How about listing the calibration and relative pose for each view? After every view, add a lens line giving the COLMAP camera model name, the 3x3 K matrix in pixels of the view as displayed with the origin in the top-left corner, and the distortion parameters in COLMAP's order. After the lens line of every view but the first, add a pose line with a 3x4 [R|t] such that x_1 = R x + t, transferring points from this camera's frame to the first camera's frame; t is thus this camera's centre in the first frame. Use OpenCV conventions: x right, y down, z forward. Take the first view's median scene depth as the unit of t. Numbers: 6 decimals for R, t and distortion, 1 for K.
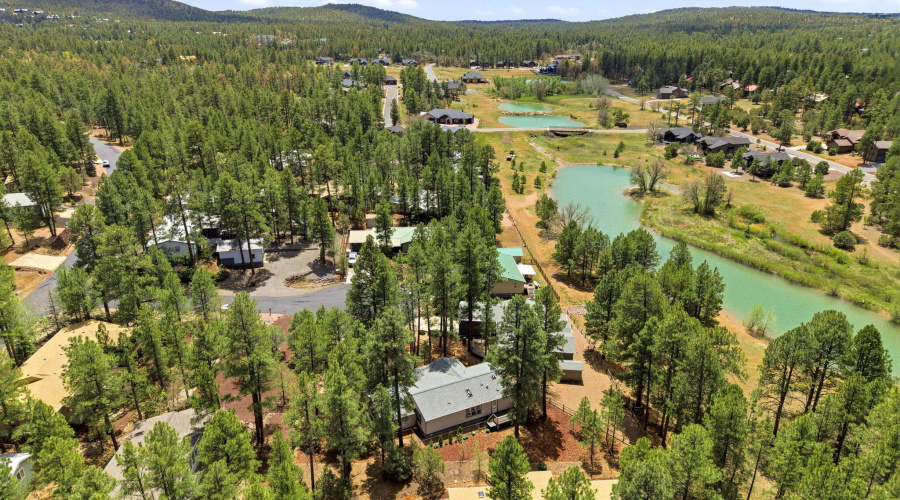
lens RADIAL K [[610.9, 0, 450.0], [0, 610.9, 250.0], [0, 0, 1]] dist [-0.008120, -0.006070]
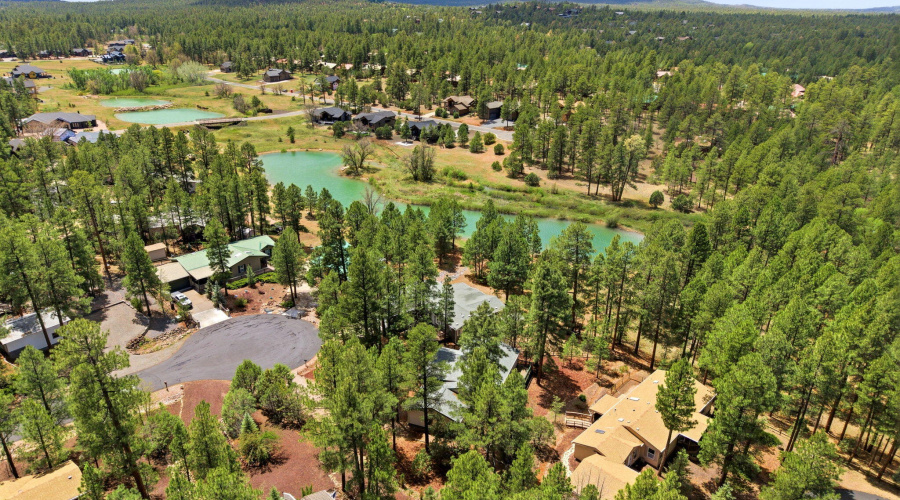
lens RADIAL K [[610.9, 0, 450.0], [0, 610.9, 250.0], [0, 0, 1]] dist [-0.008120, -0.006070]
pose [[0.732838, -0.239816, 0.636739, -0.234268], [0.221859, 0.968902, 0.109576, -0.035342], [-0.643216, 0.060965, 0.763254, 0.080646]]
